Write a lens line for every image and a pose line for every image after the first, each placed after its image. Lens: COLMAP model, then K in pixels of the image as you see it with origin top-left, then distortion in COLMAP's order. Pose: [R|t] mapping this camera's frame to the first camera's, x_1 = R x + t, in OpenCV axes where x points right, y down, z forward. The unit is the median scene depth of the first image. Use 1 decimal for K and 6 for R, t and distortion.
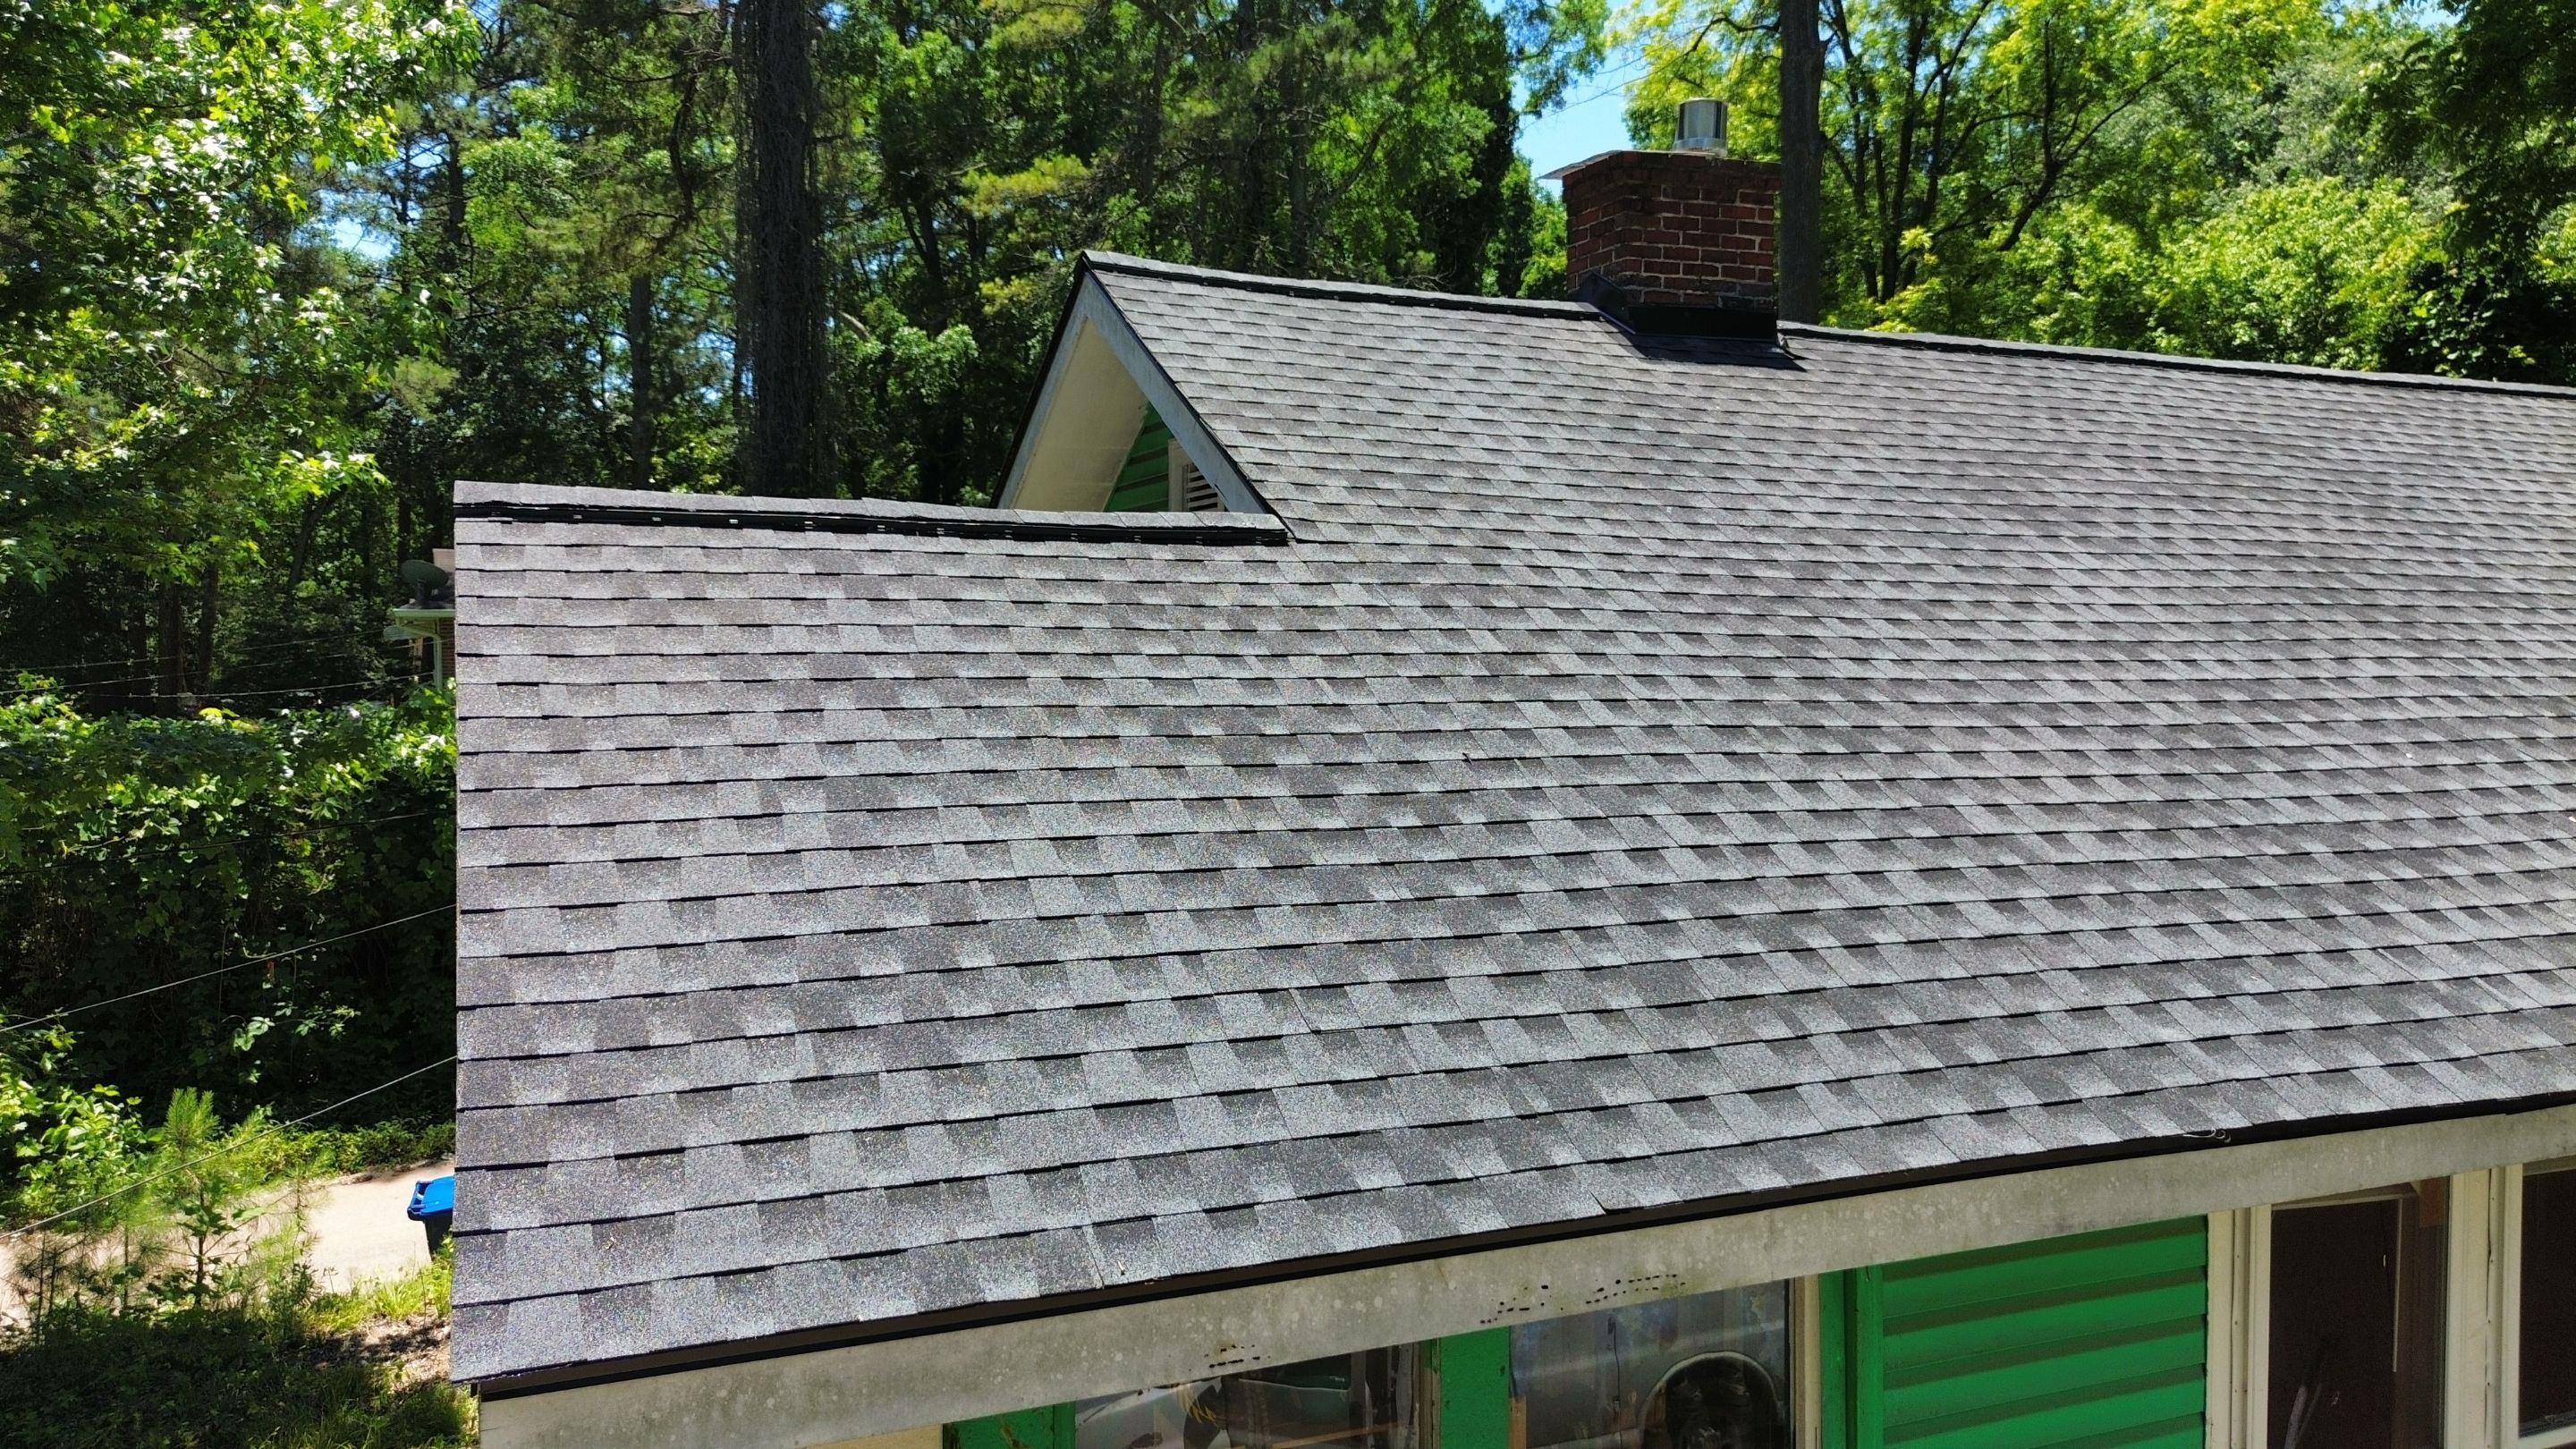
lens RADIAL K [[1823.6, 0, 1278.6], [0, 1823.6, 722.4], [0, 0, 1]] dist [0.072261, -0.088590]
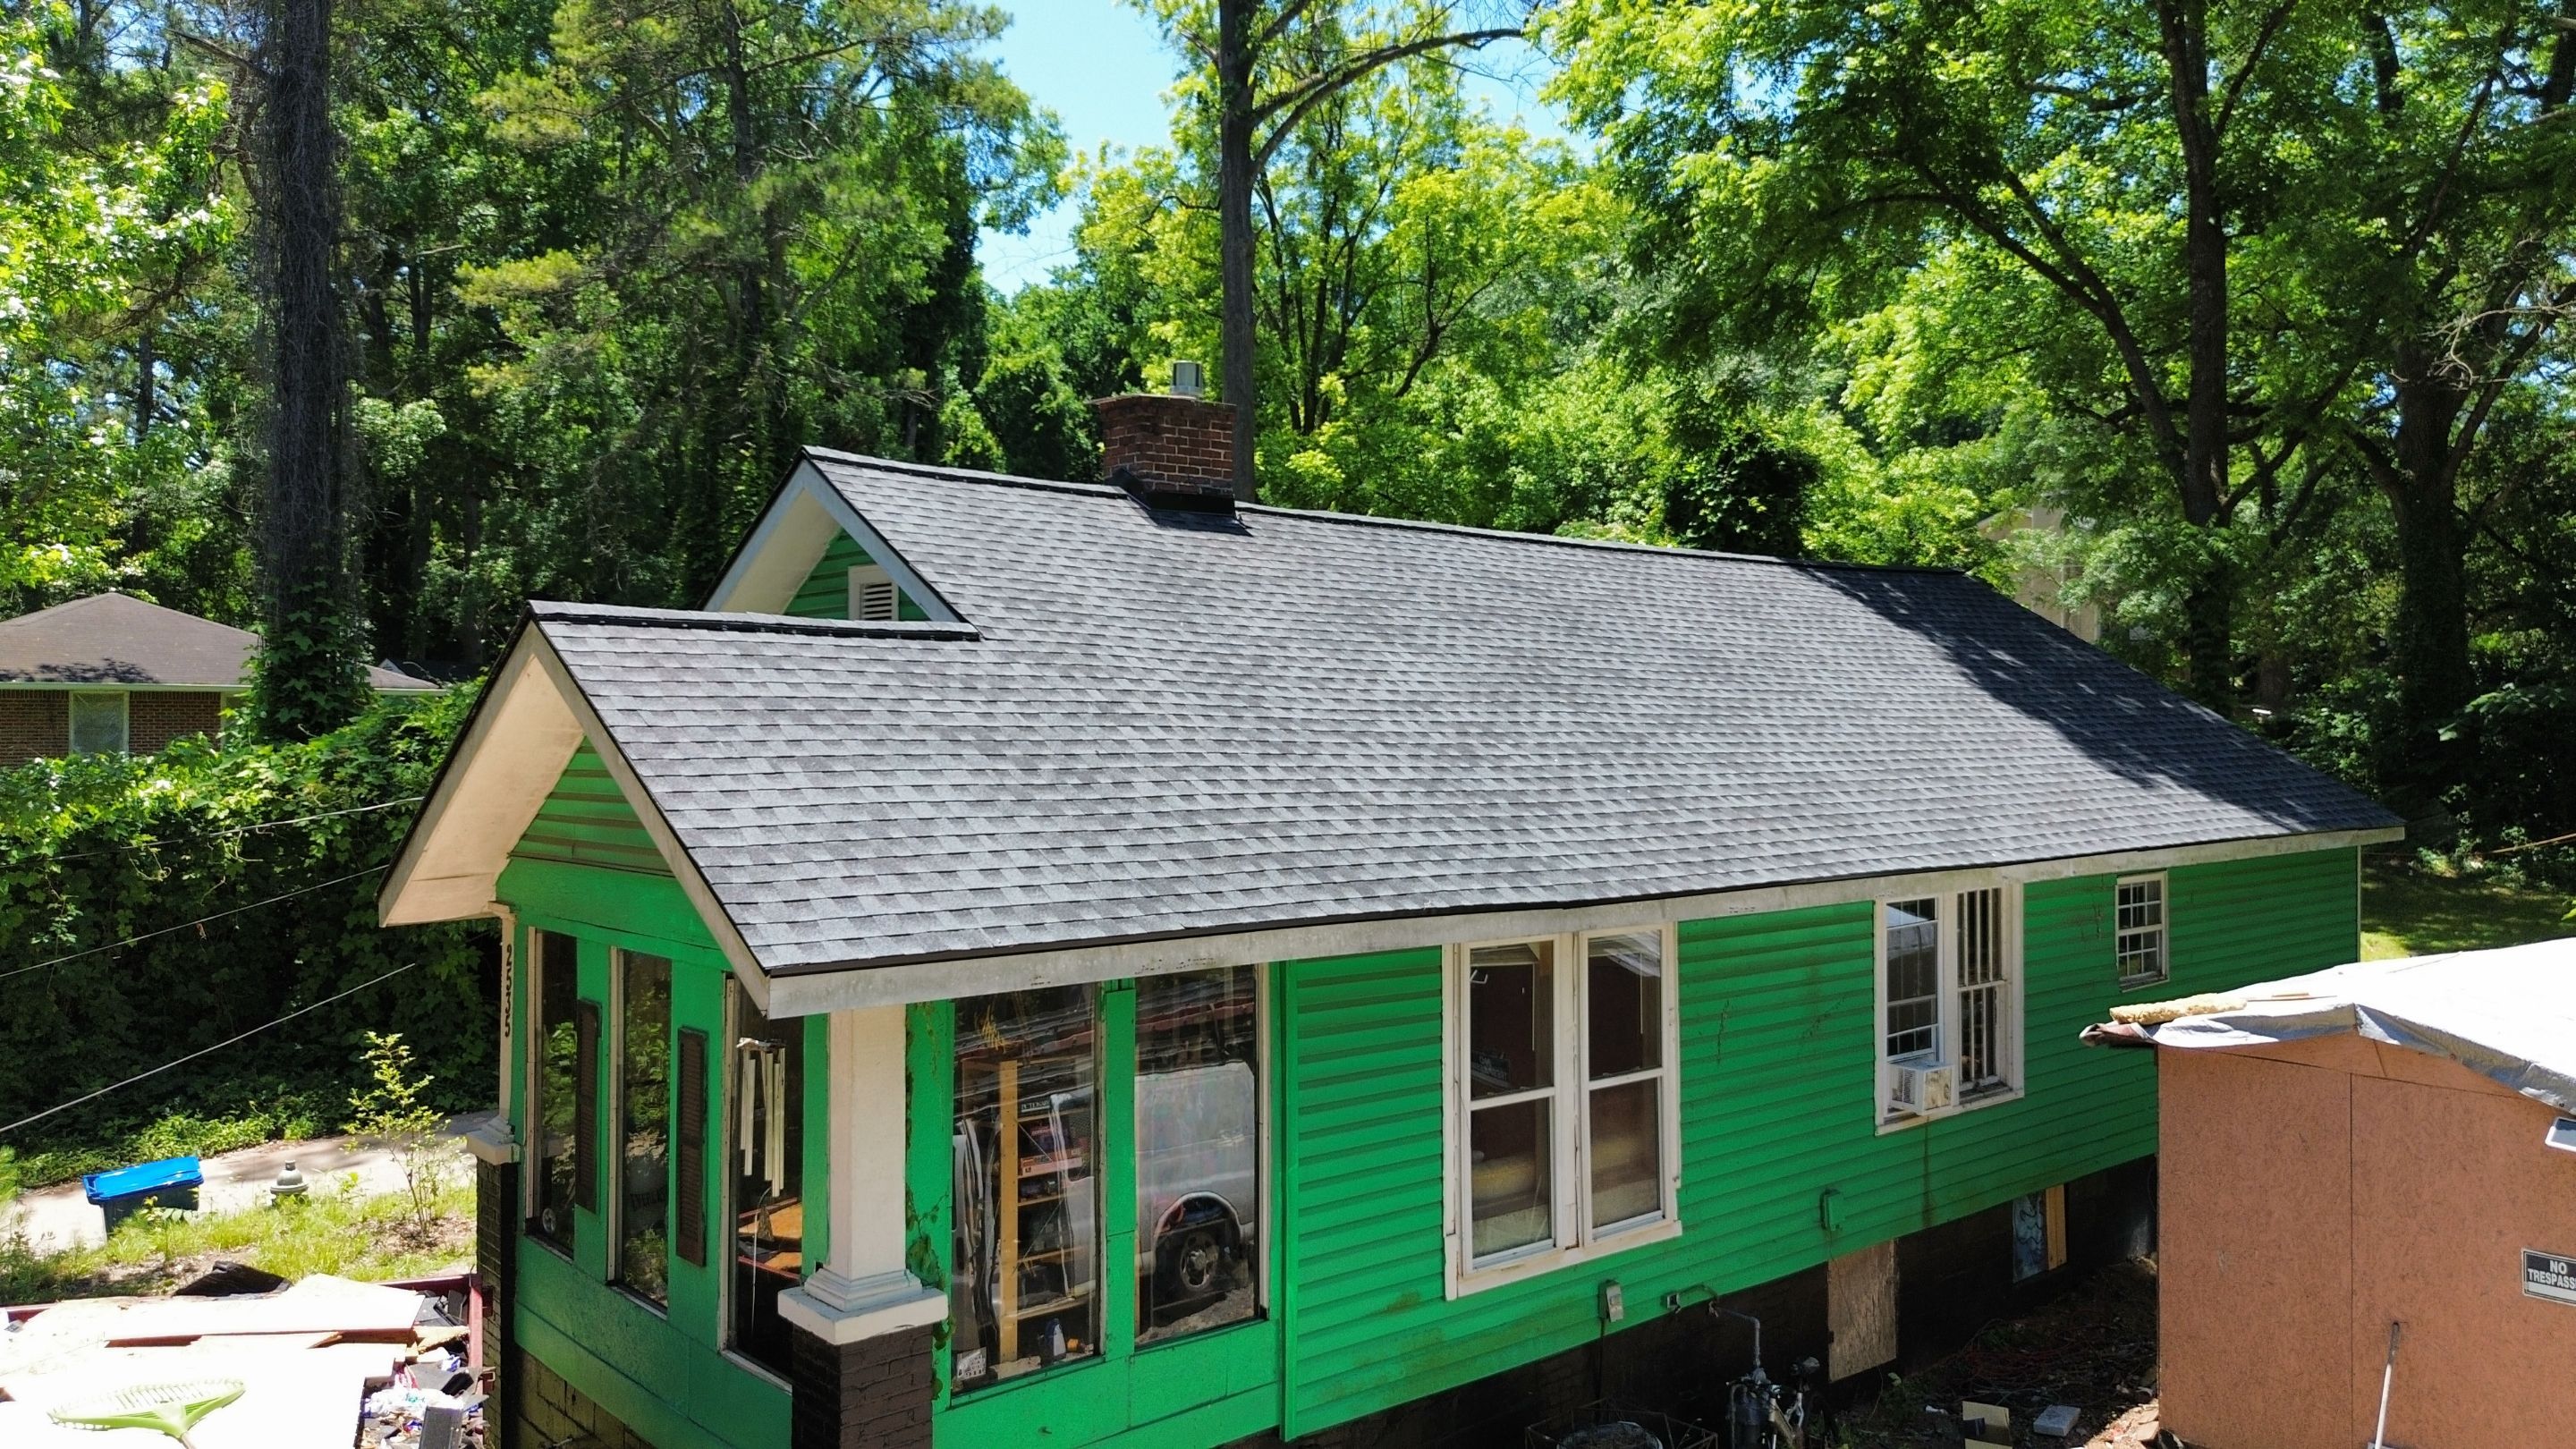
lens RADIAL K [[1823.6, 0, 1278.6], [0, 1823.6, 722.4], [0, 0, 1]] dist [0.072261, -0.088590]
pose [[0.955643, 0.002745, 0.294514, -0.232213], [0.010705, 0.998972, -0.044049, 0.060574], [-0.294332, 0.045248, 0.954632, -0.752313]]
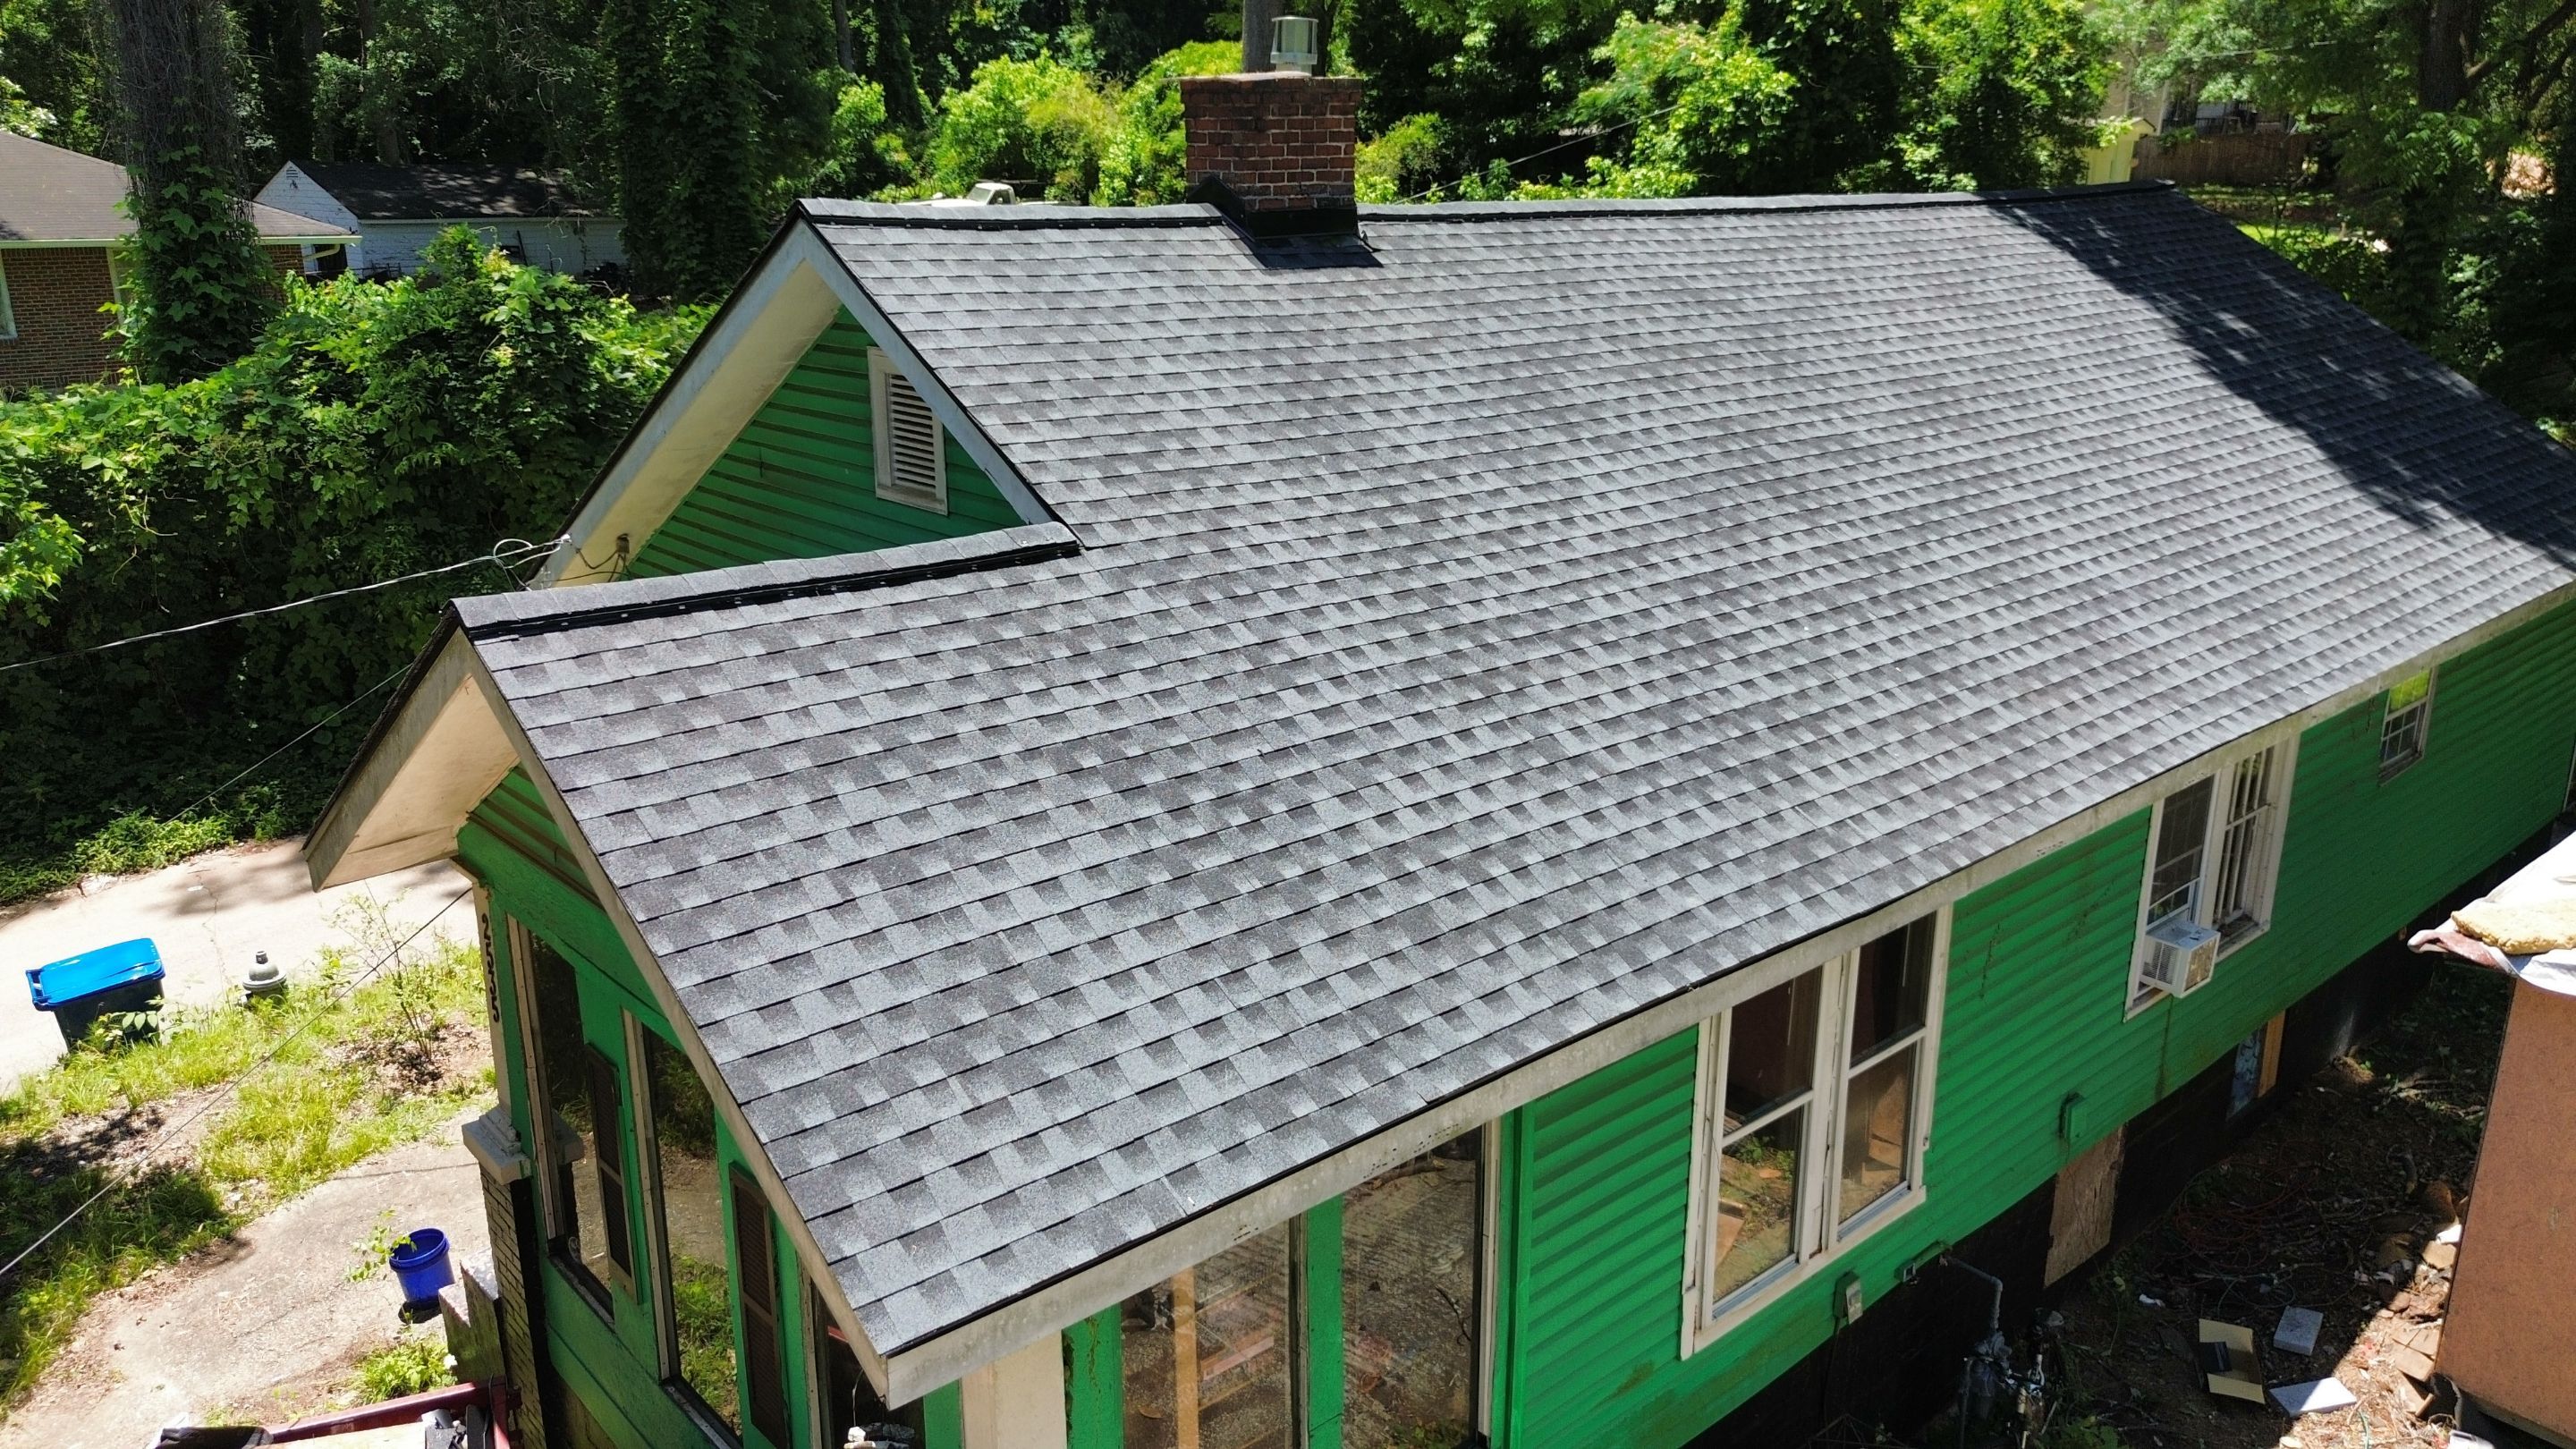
lens RADIAL K [[1823.6, 0, 1278.6], [0, 1823.6, 722.4], [0, 0, 1]] dist [0.072261, -0.088590]
pose [[0.950667, -0.089796, 0.296933, -0.247321], [0.013943, 0.968590, 0.248272, -0.290277], [-0.309900, -0.231883, 0.922059, -0.258036]]
